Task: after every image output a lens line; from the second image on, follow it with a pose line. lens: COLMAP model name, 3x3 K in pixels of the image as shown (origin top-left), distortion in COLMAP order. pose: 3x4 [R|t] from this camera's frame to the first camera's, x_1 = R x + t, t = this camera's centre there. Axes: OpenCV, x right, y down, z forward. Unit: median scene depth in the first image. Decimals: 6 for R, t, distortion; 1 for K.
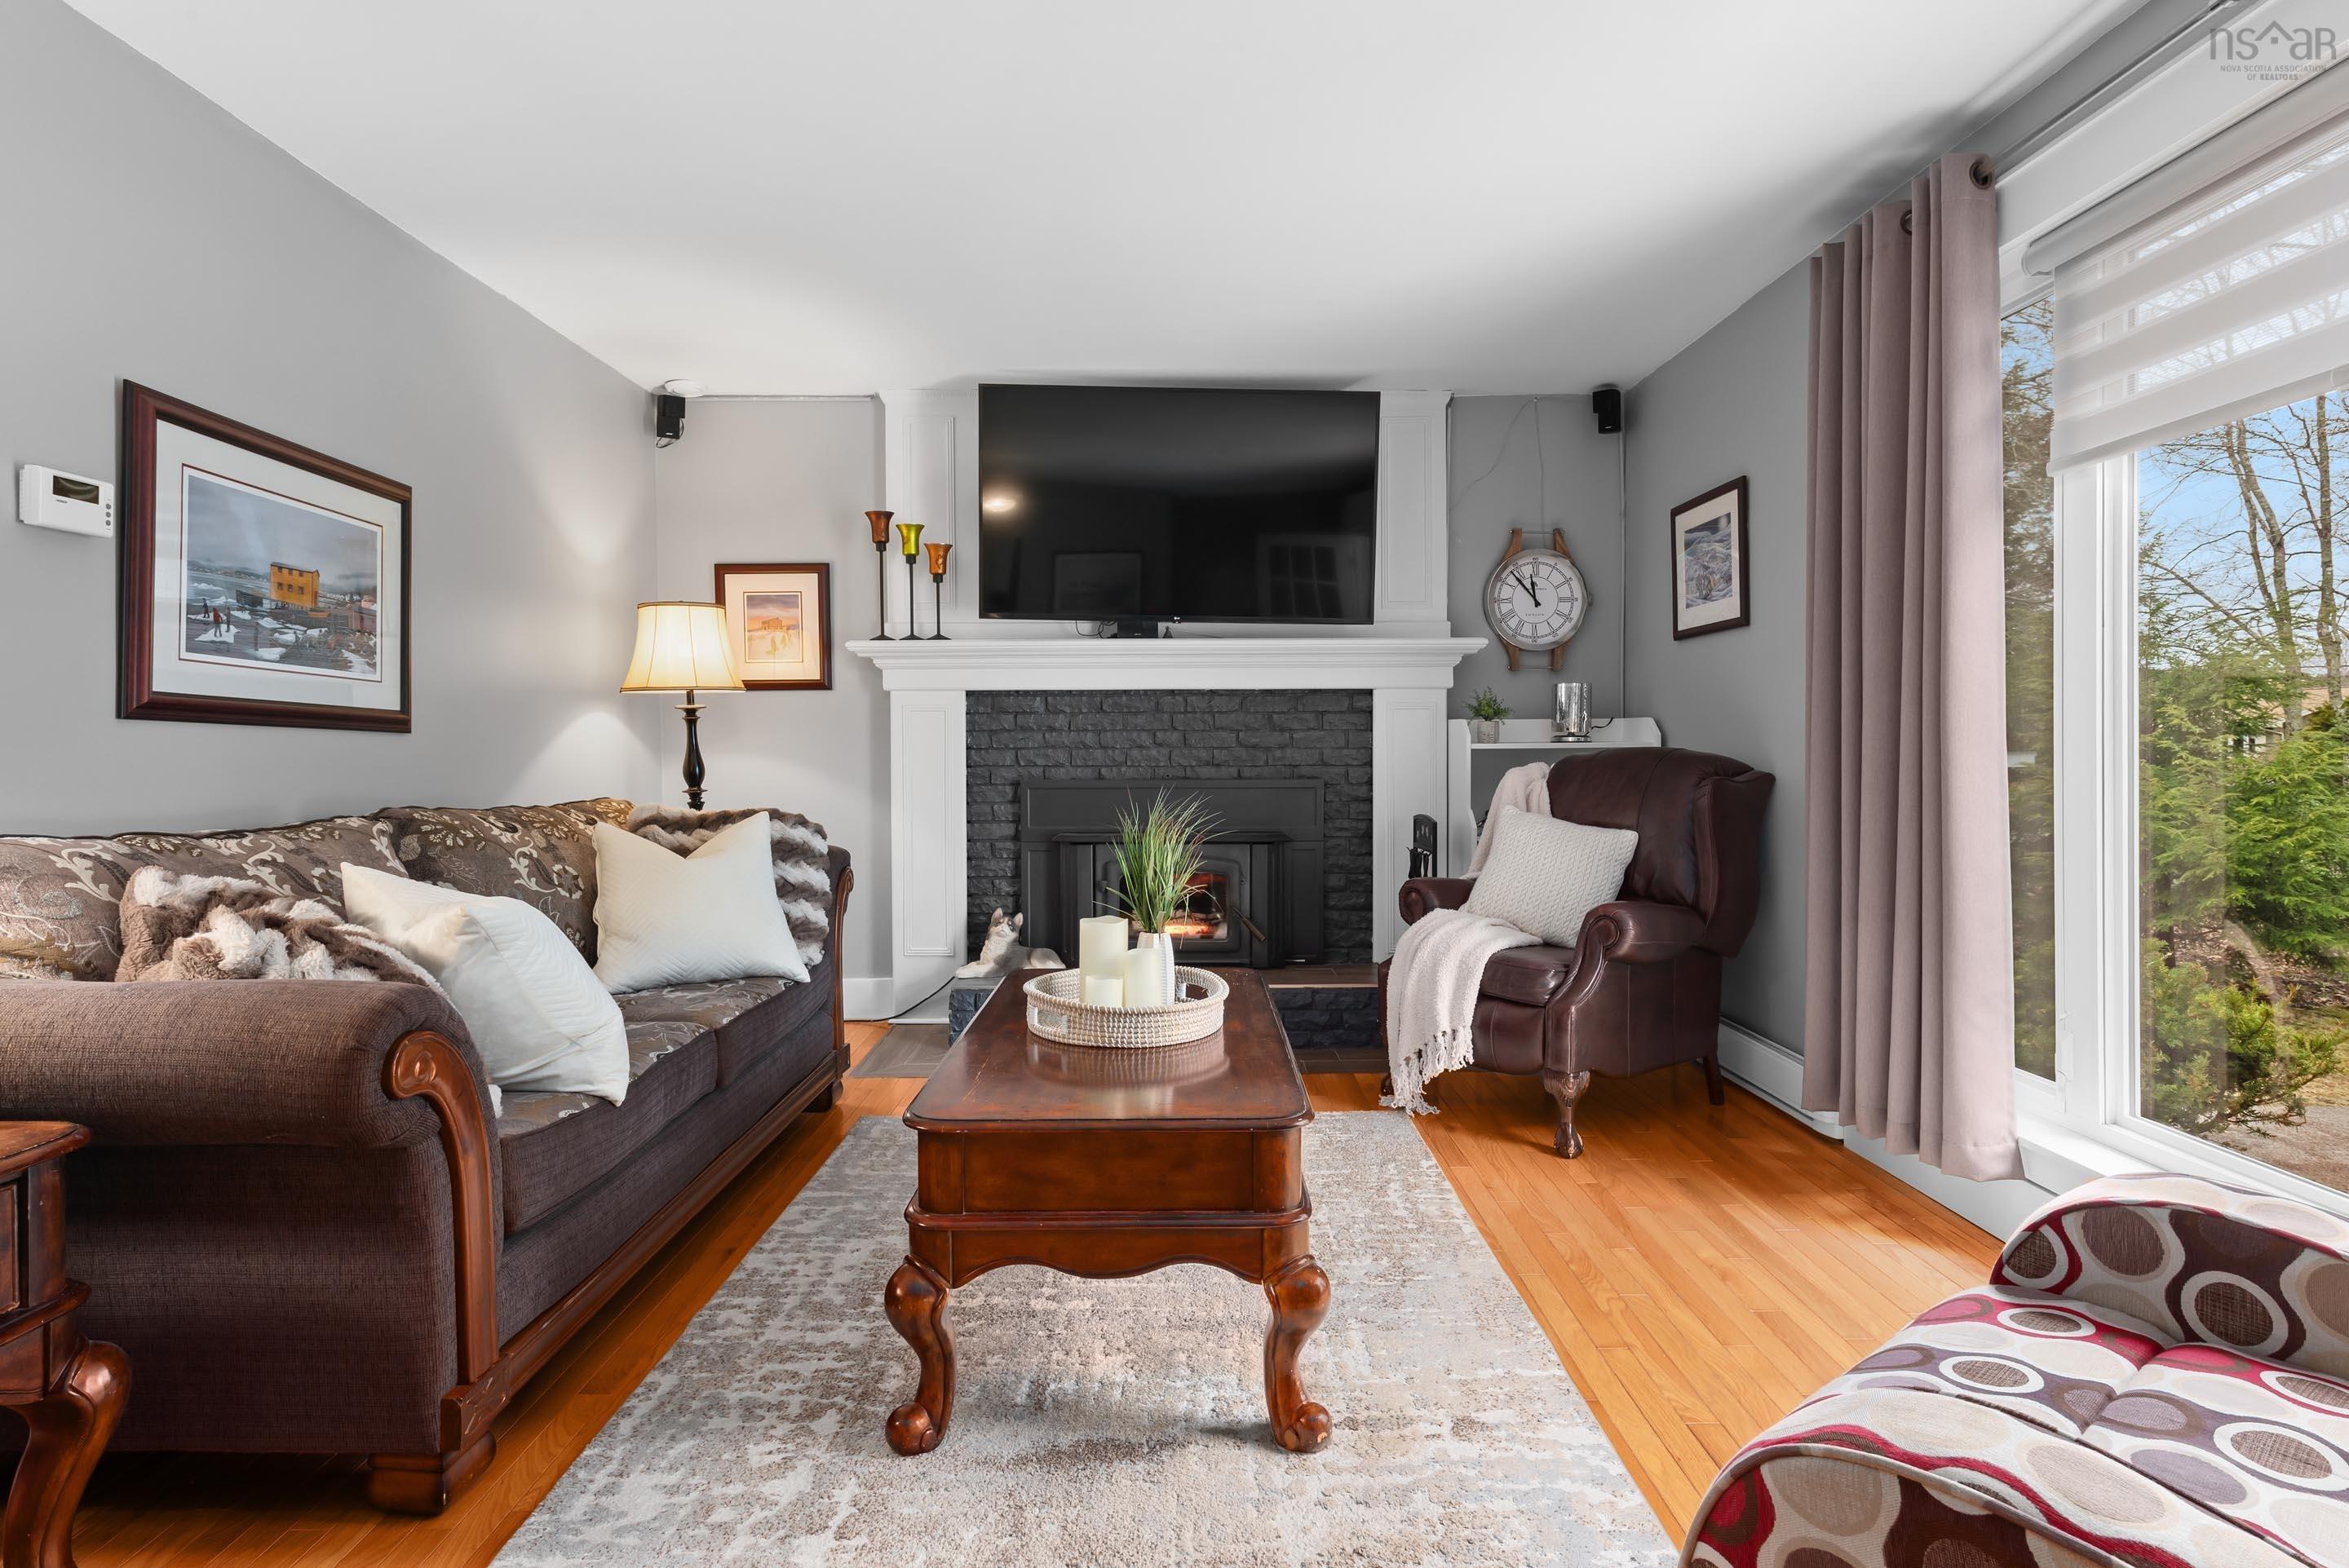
lens RADIAL K [[1218.5, 0, 1174.7], [0, 1218.5, 765.1], [0, 0, 1]] dist [0.007034, -0.000482]
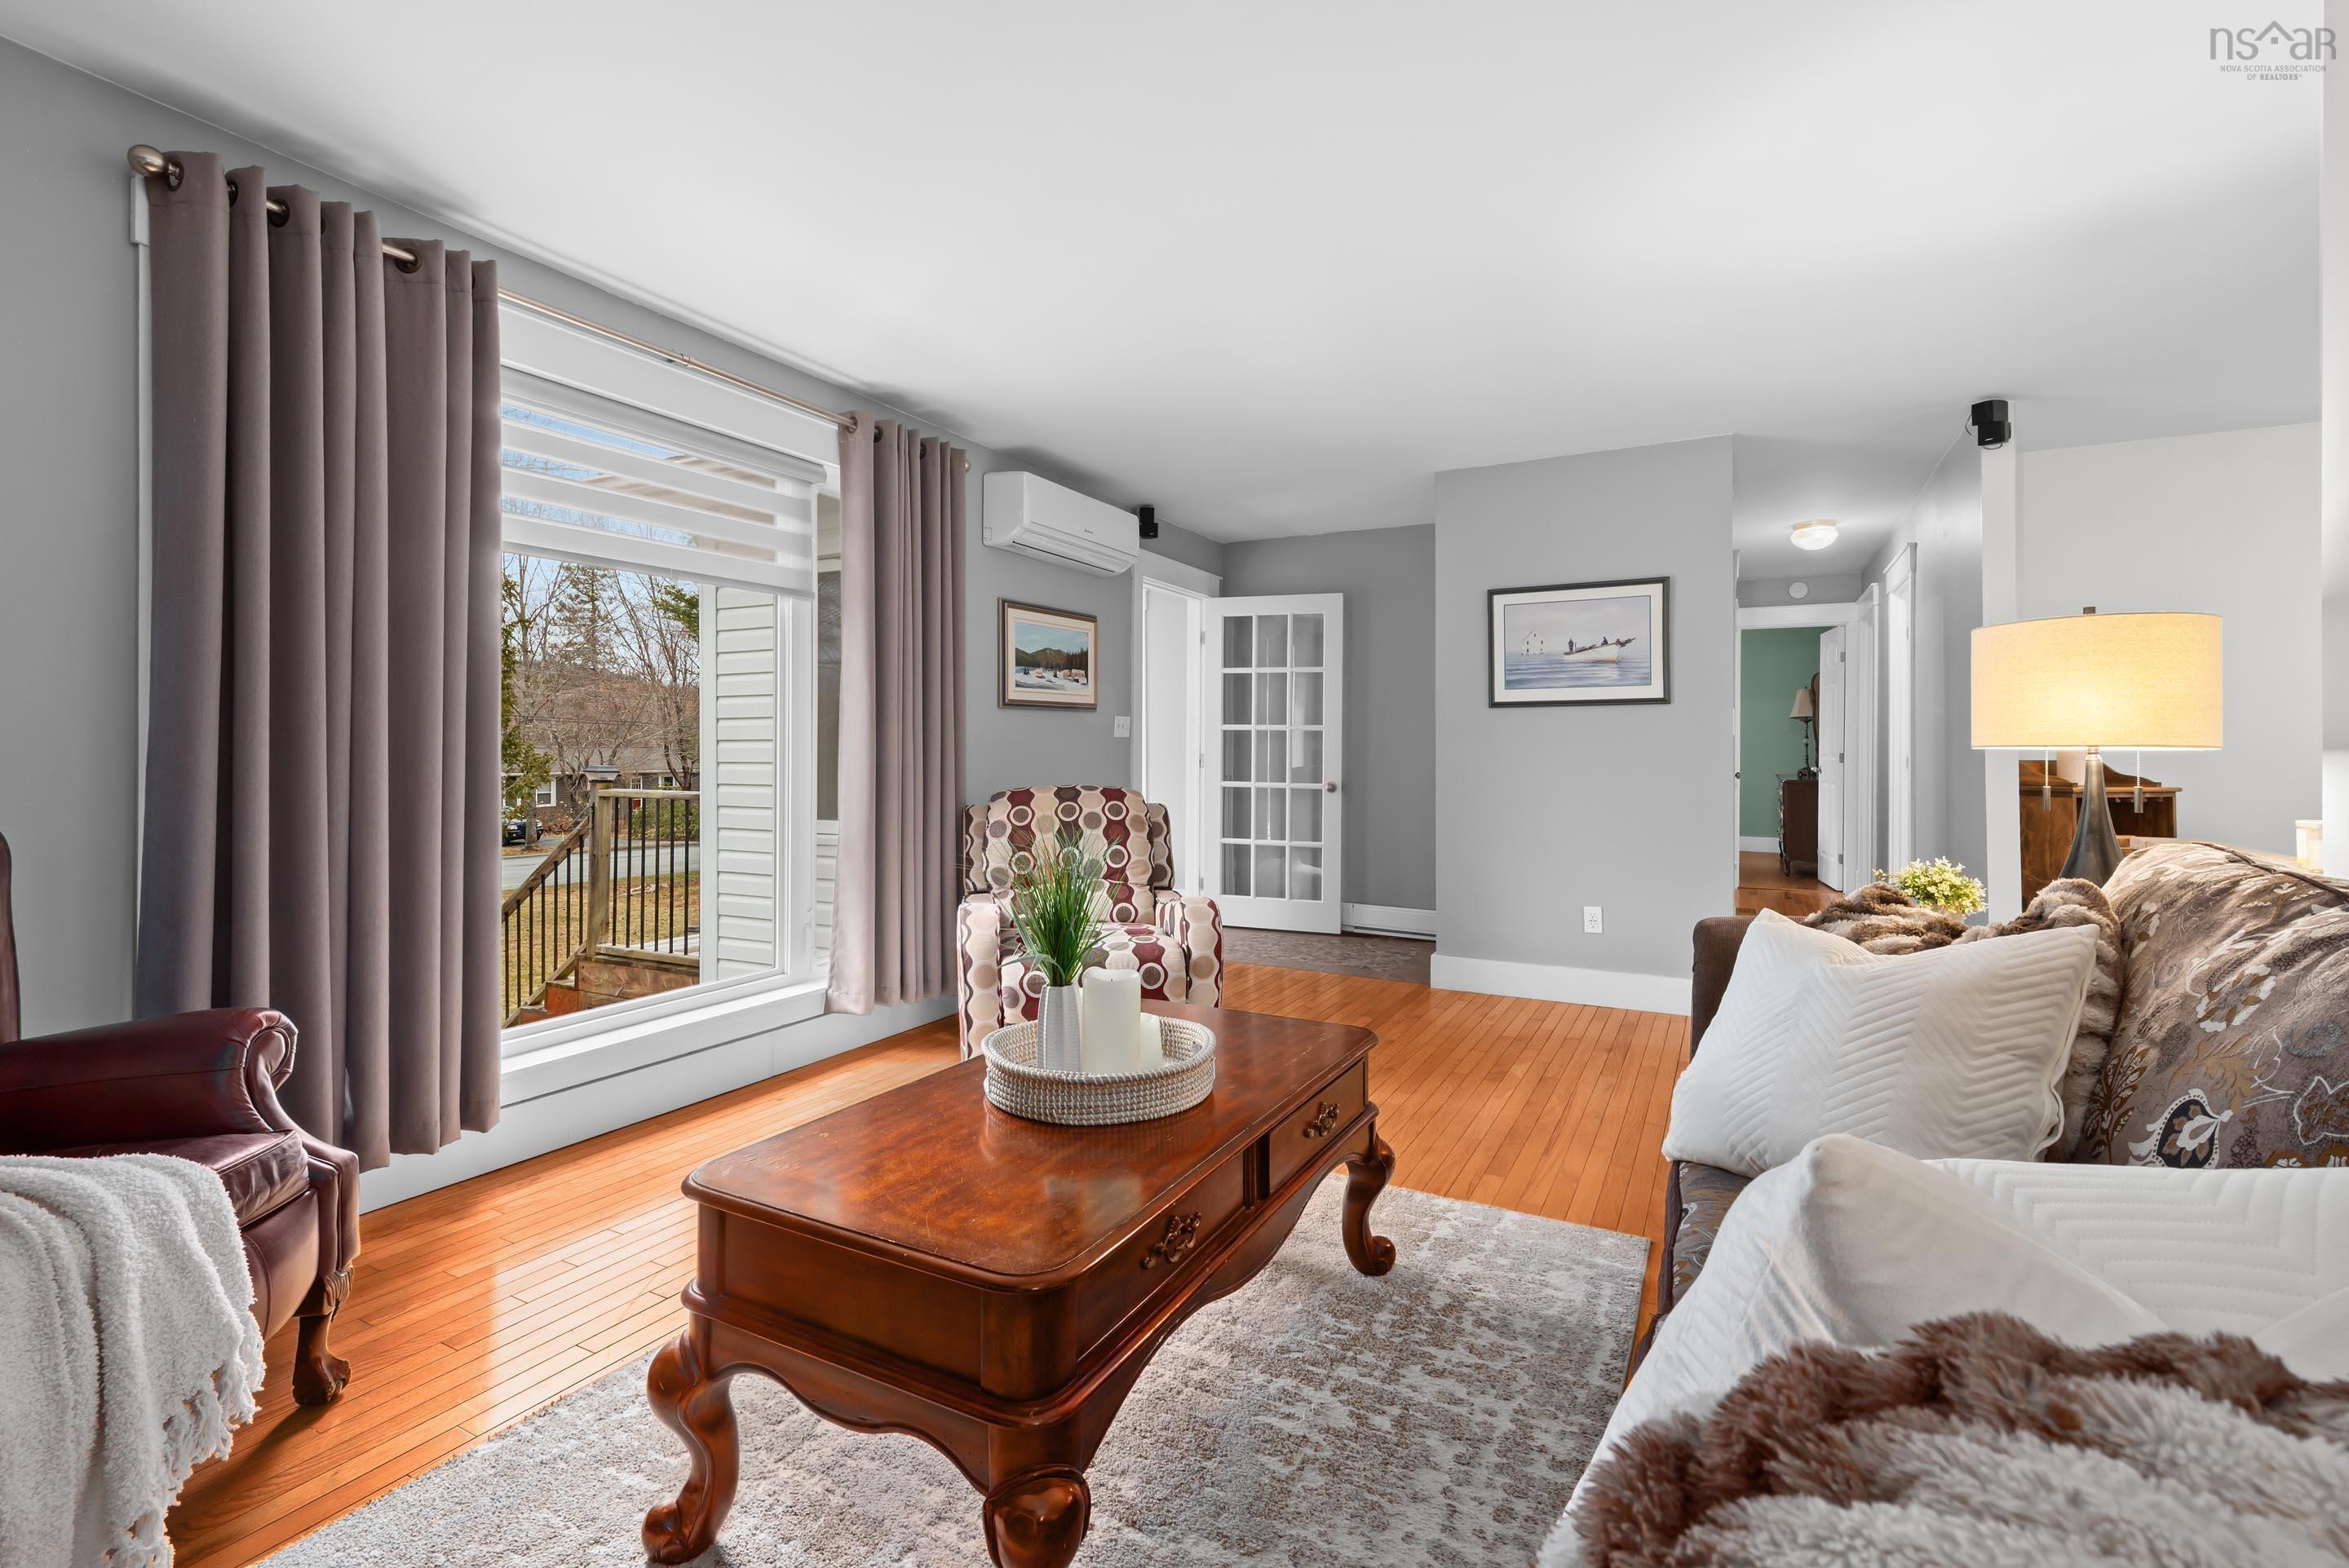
lens RADIAL K [[1047.5, 0, 1177.2], [0, 1047.5, 762.9], [0, 0, 1]] dist [0.003706, 0.000205]
pose [[-0.879397, -0.000379, 0.476089, -0.289203], [0.011667, 0.999682, 0.022347, -0.021866], [-0.475946, 0.025207, -0.879113, 1.062858]]
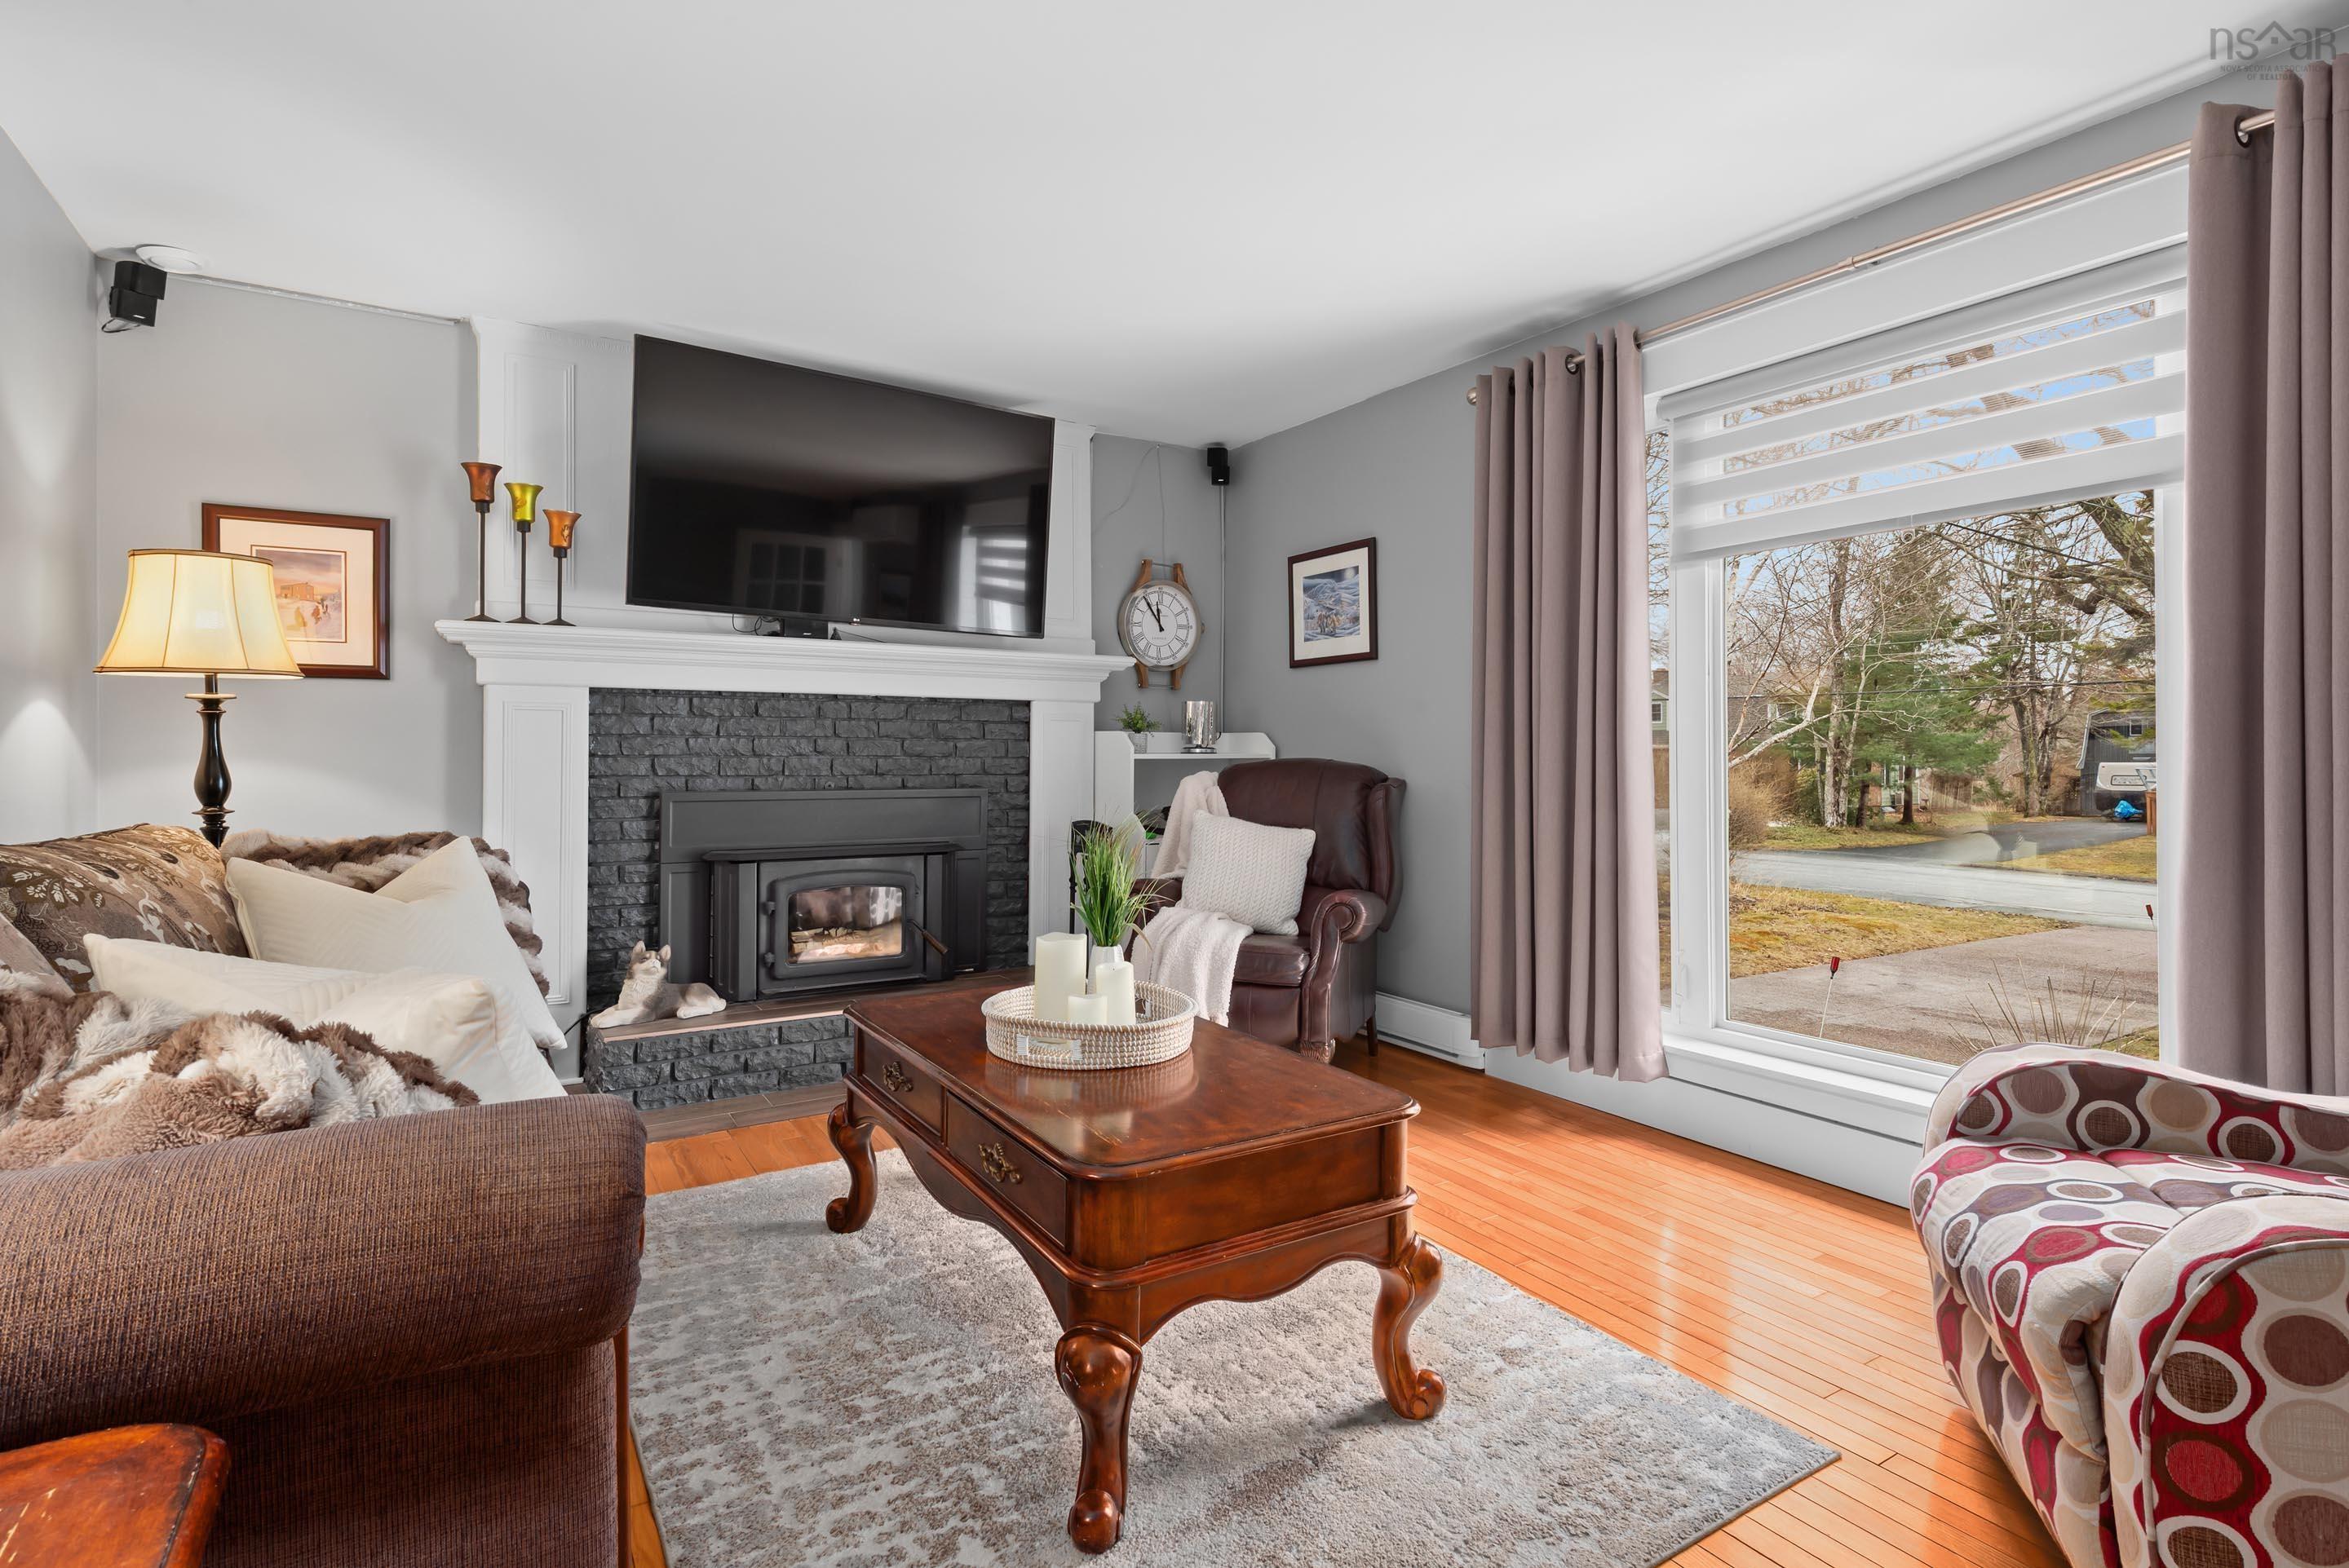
lens RADIAL K [[1161.1, 0, 1180.8], [0, 1161.1, 744.6], [0, 0, 1]] dist [0.014178, -0.005258]
pose [[0.849729, 0.011077, 0.527104, -0.306787], [0.001915, 0.999708, -0.024095, -0.001185], [-0.527217, 0.021484, 0.849459, 0.114926]]
